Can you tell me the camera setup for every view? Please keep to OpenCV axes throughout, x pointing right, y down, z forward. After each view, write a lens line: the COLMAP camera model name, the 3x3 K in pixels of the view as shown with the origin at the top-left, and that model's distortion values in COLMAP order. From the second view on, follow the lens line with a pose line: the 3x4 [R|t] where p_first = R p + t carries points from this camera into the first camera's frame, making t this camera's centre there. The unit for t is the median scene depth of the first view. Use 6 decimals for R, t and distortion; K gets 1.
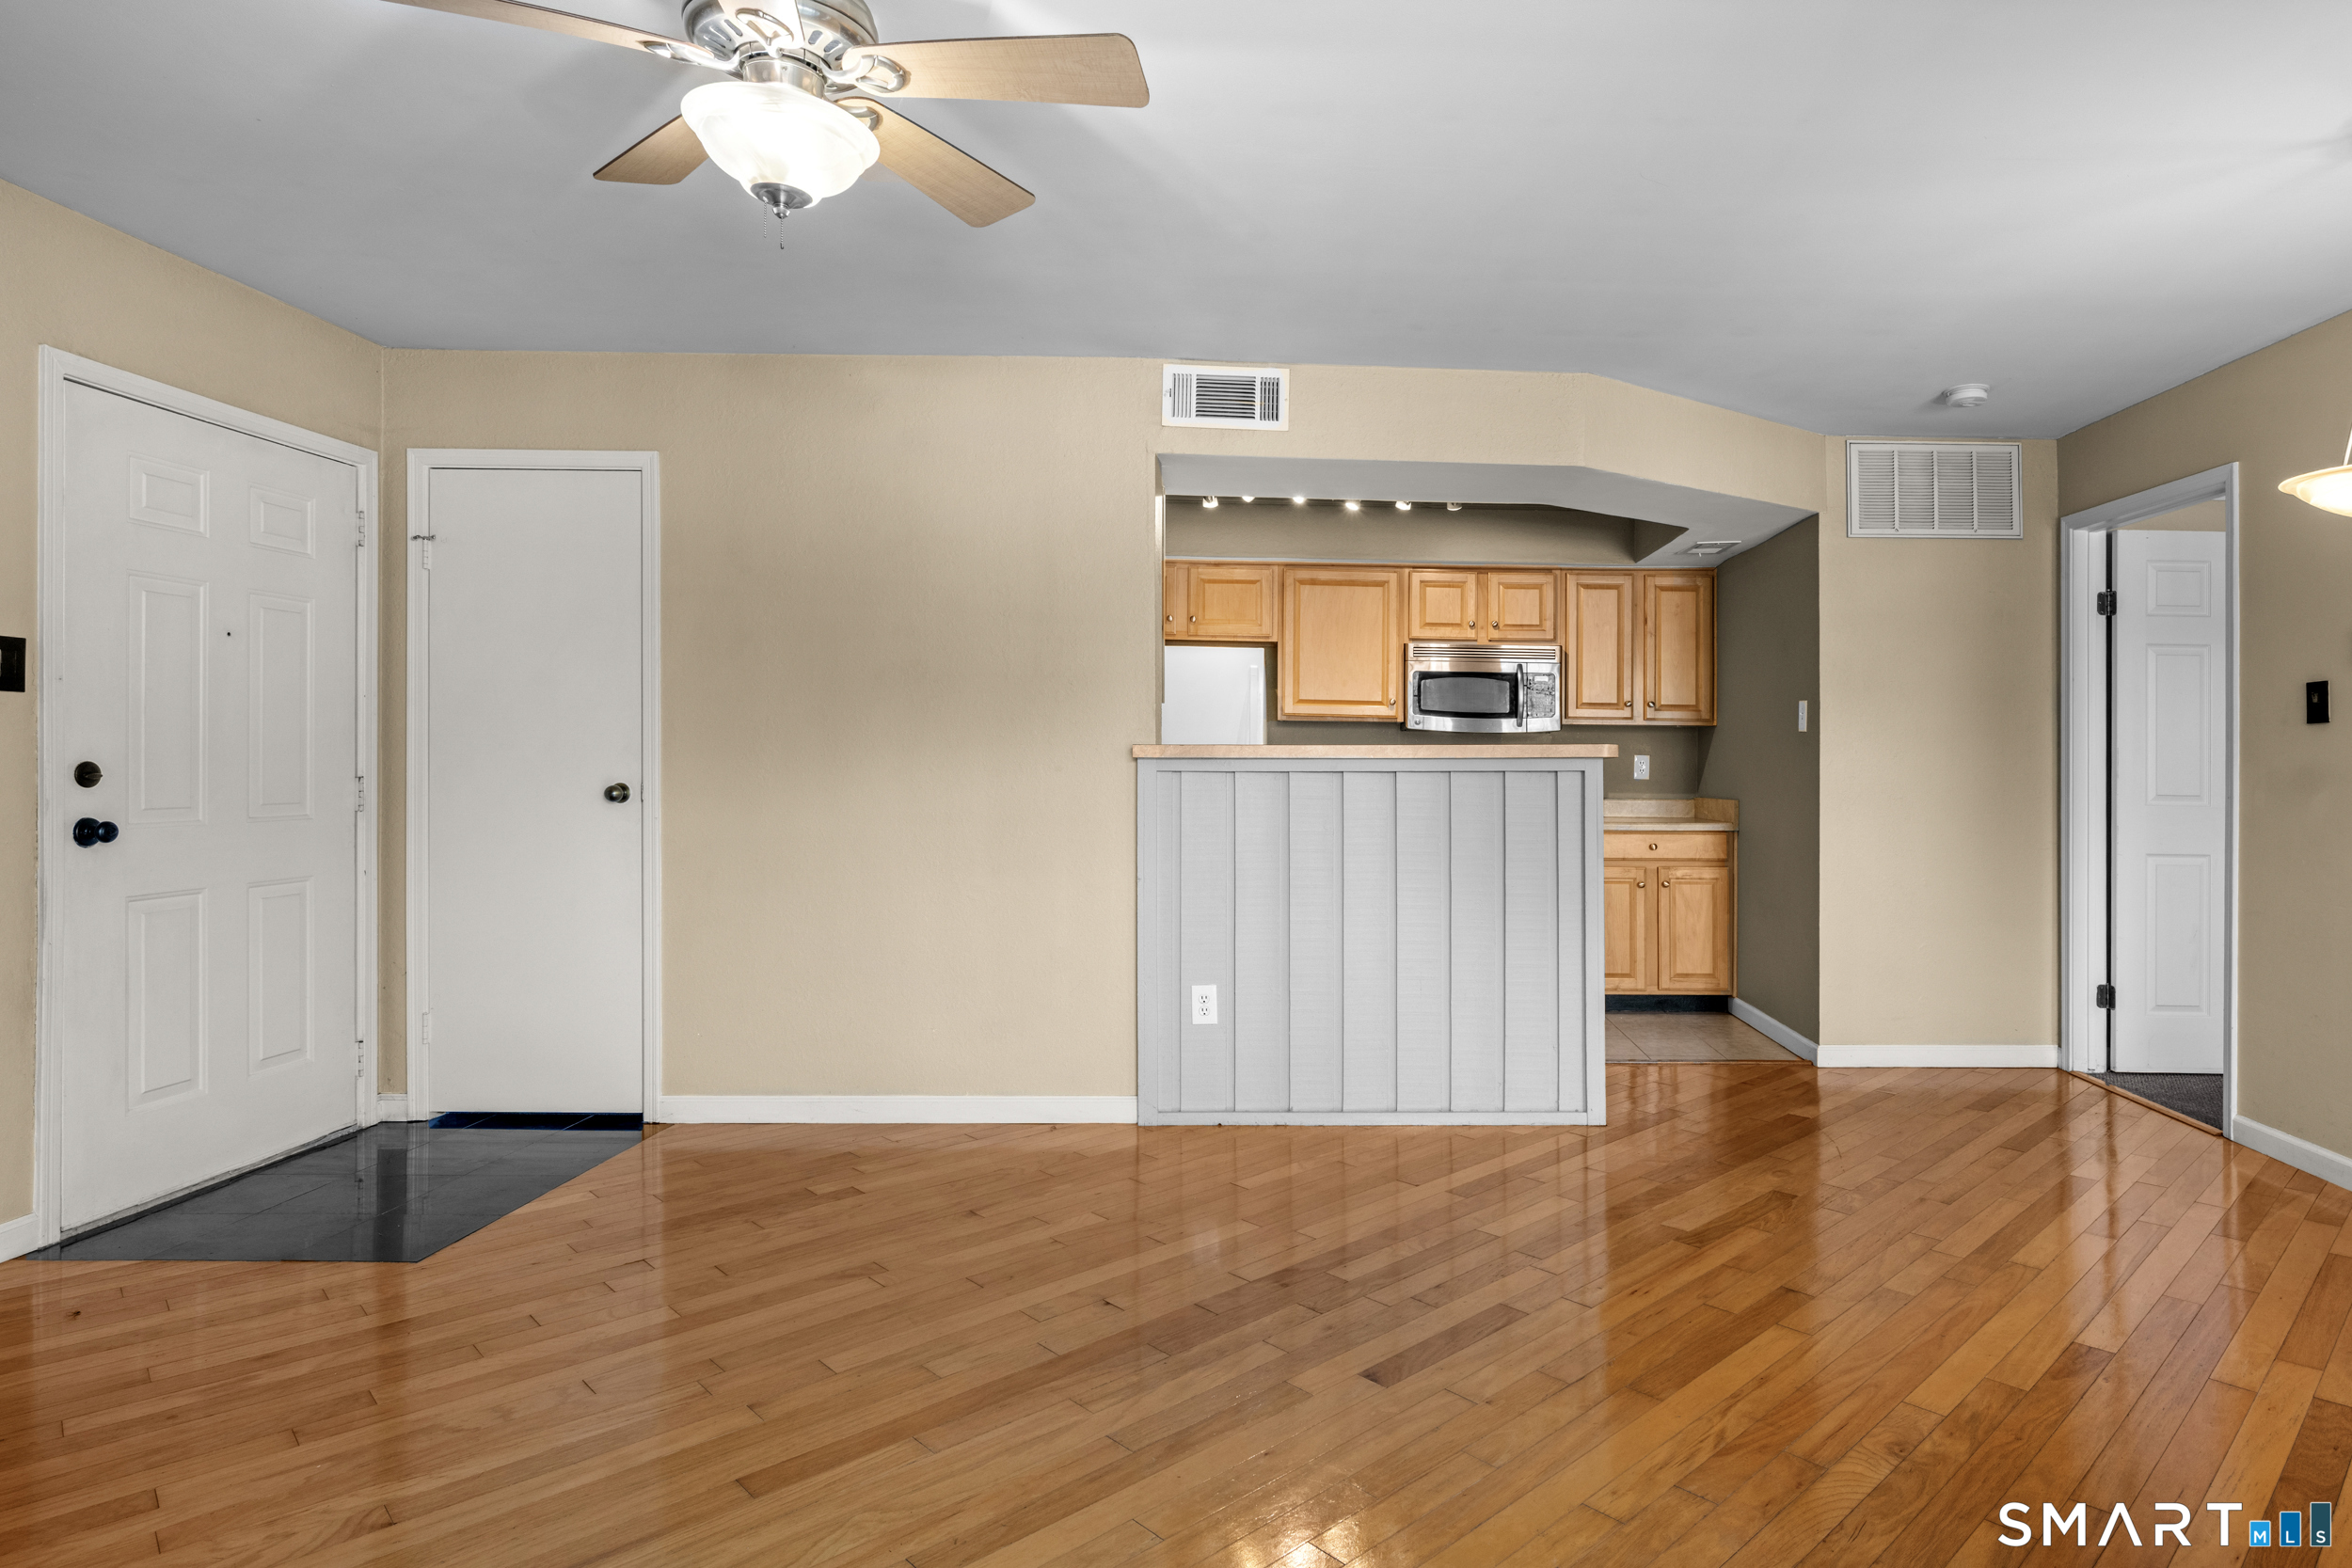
lens RADIAL K [[1275.0, 0, 1354.5], [0, 1275.0, 754.0], [0, 0, 1]] dist [-0.002907, -0.000864]
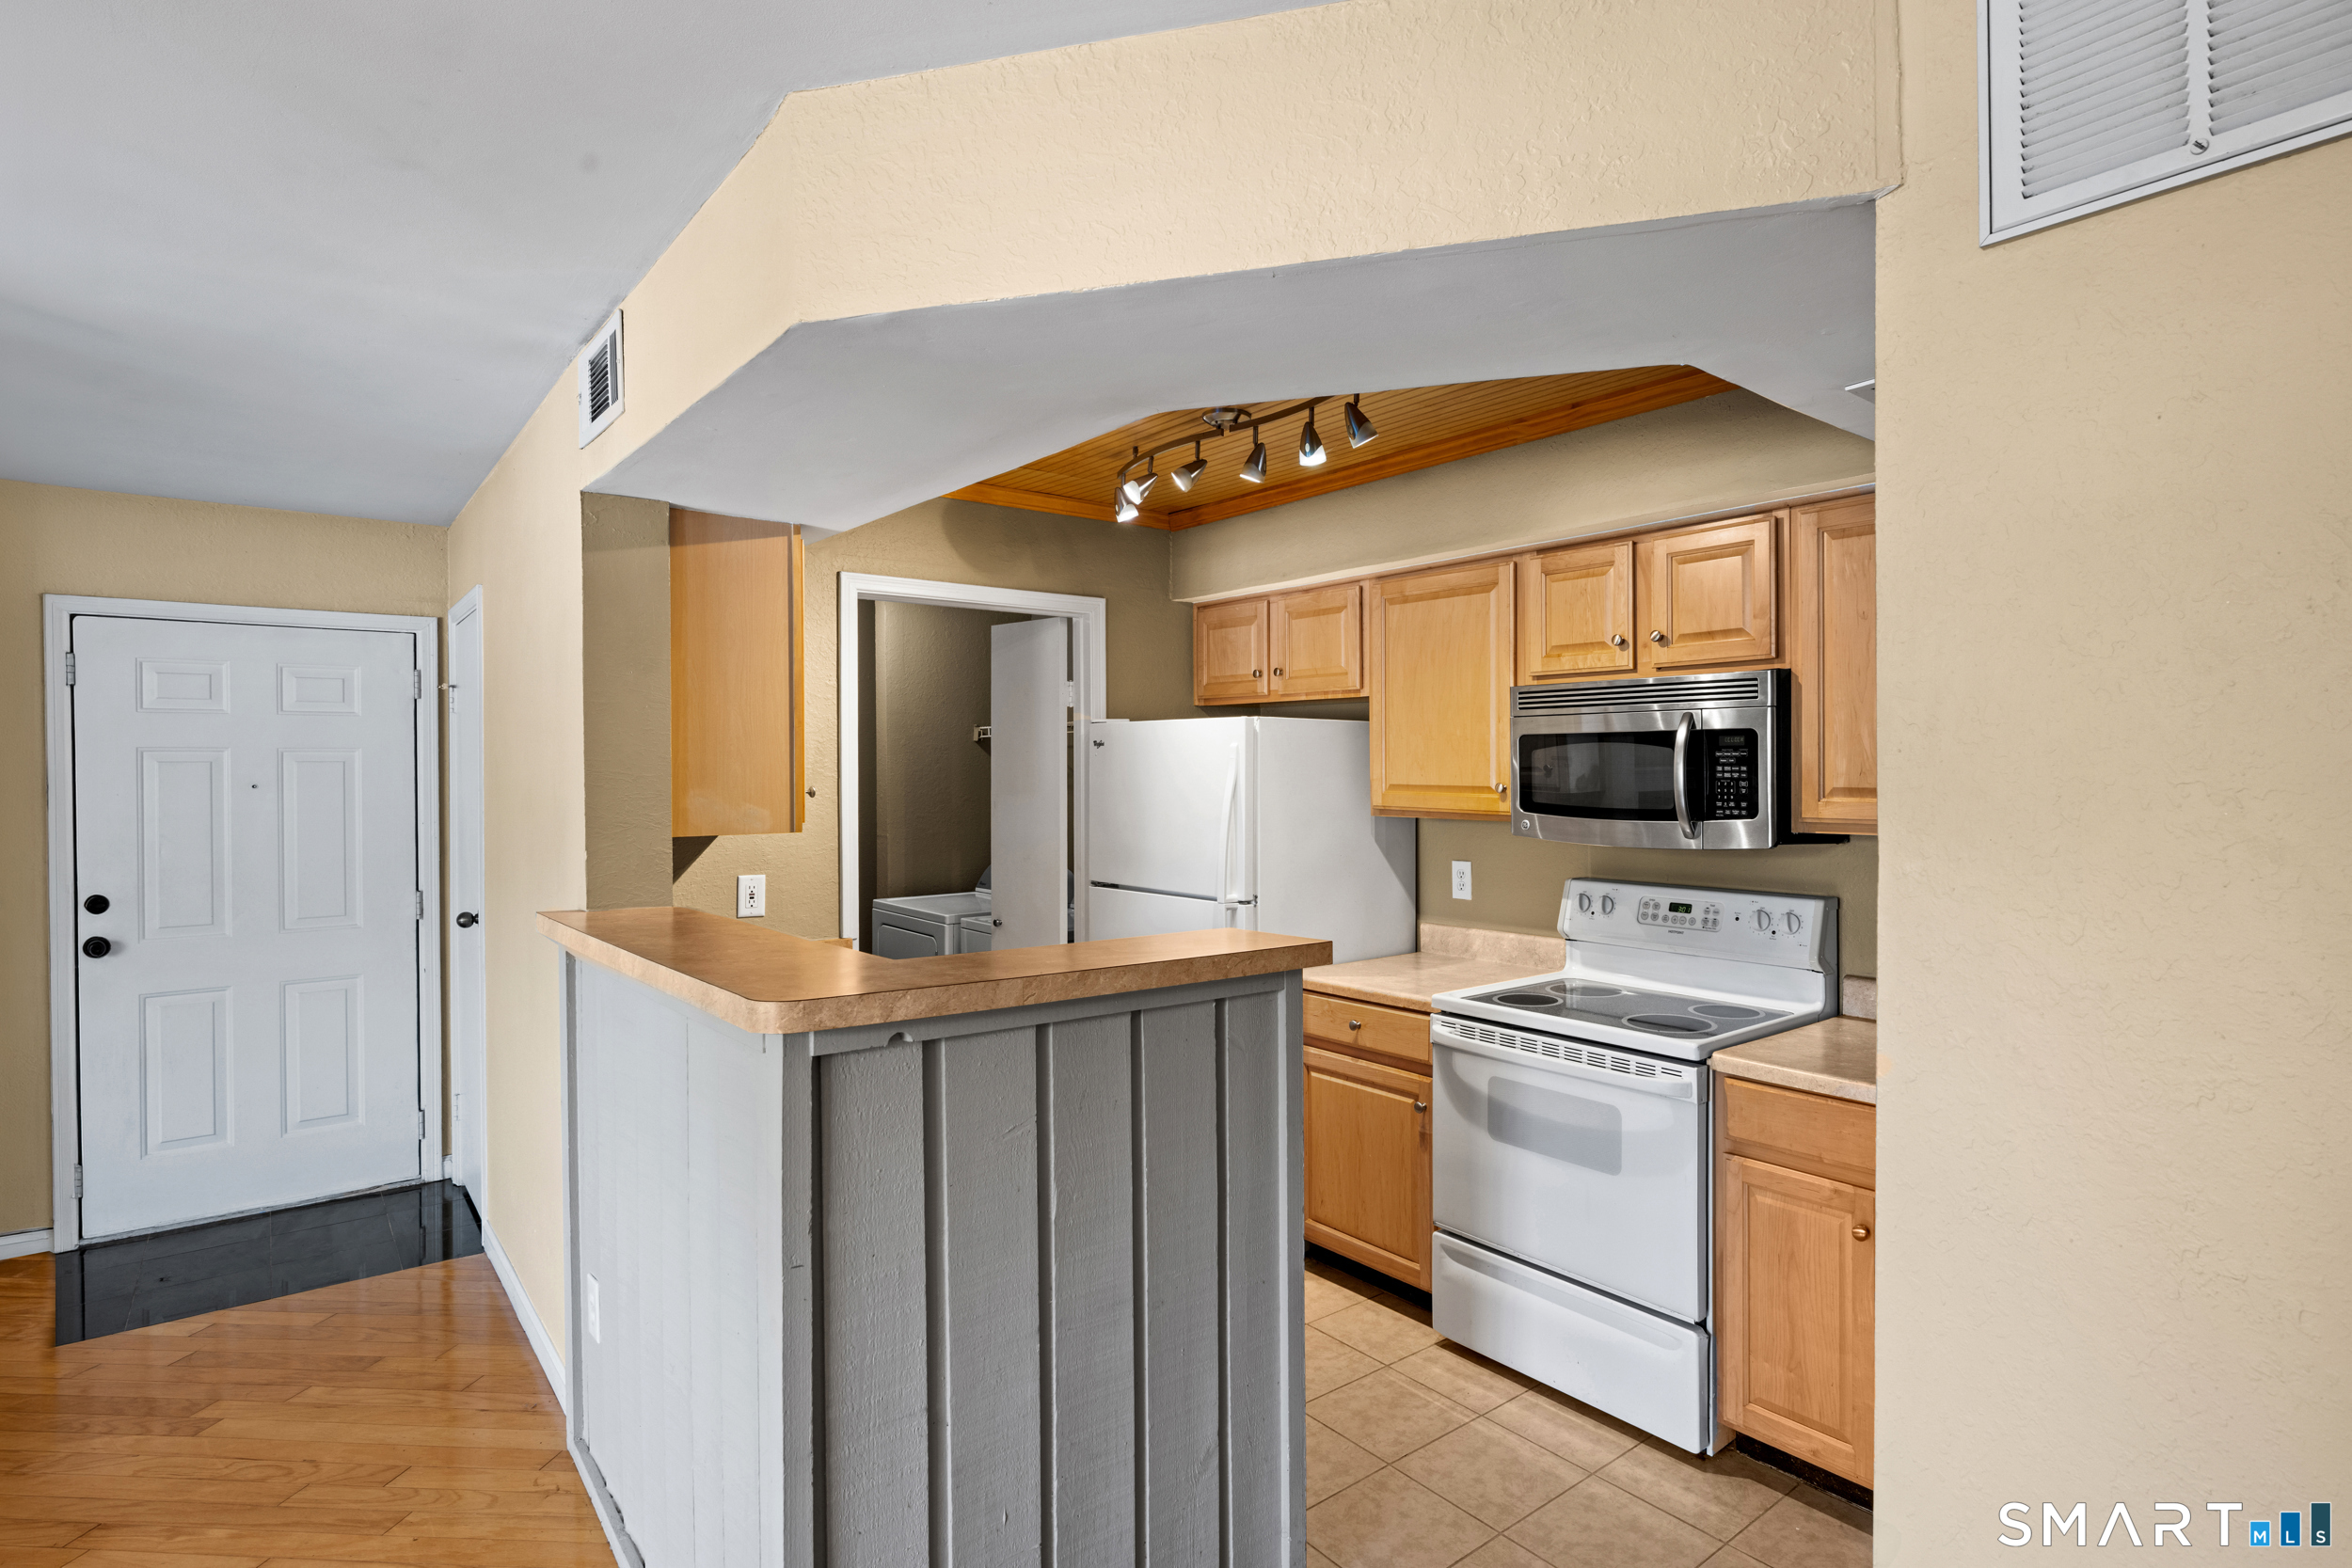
lens RADIAL K [[1199.7, 0, 1281.8], [0, 1199.7, 771.8], [0, 0, 1]] dist [-0.001176, -0.000236]
pose [[0.631541, -0.012330, -0.775245, 0.498573], [0.018646, 0.999826, -0.000712, -0.063728], [0.775118, -0.014005, 0.631661, 0.741172]]
